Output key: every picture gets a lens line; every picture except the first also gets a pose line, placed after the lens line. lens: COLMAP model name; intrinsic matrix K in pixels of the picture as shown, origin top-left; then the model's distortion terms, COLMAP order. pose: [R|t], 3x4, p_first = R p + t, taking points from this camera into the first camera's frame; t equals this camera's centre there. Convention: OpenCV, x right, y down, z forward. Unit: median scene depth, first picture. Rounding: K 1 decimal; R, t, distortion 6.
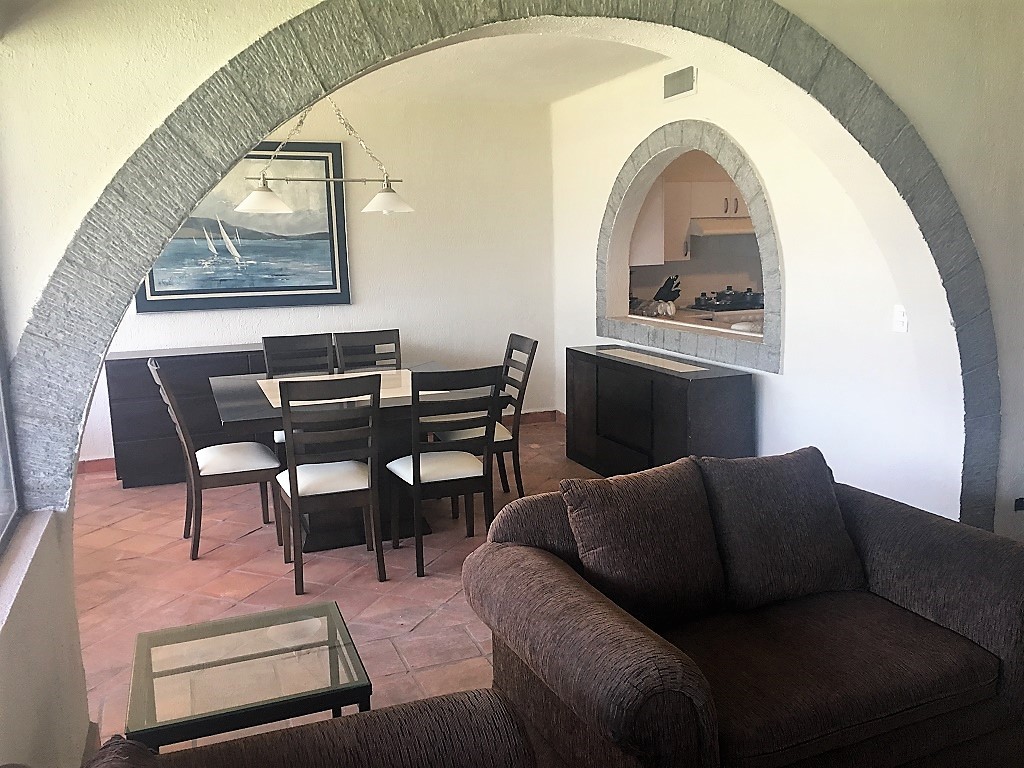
lens RADIAL K [[865.0, 0, 513.8], [0, 865.0, 387.6], [0, 0, 1]] dist [0.053958, -0.009923]
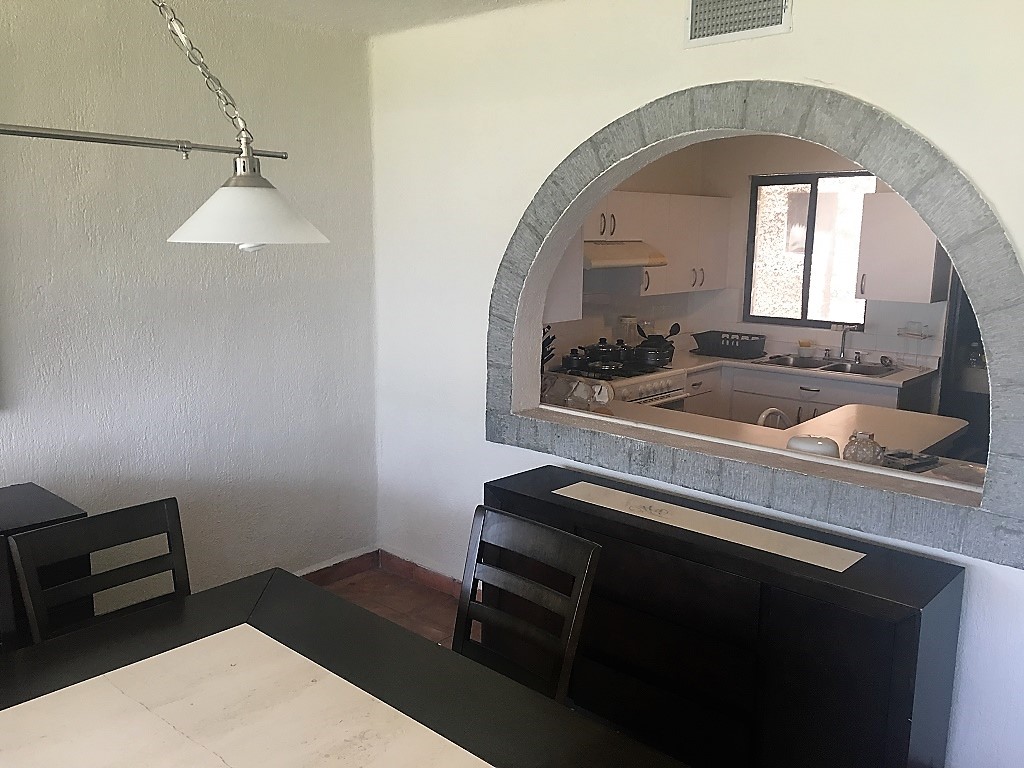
lens RADIAL K [[865.0, 0, 510.9], [0, 865.0, 376.7], [0, 0, 1]] dist [0.053958, -0.009923]
pose [[0.892298, -0.040453, 0.449630, -0.175766], [0.042247, 0.999089, 0.006048, -0.122941], [-0.449465, 0.013599, 0.893194, 0.539763]]
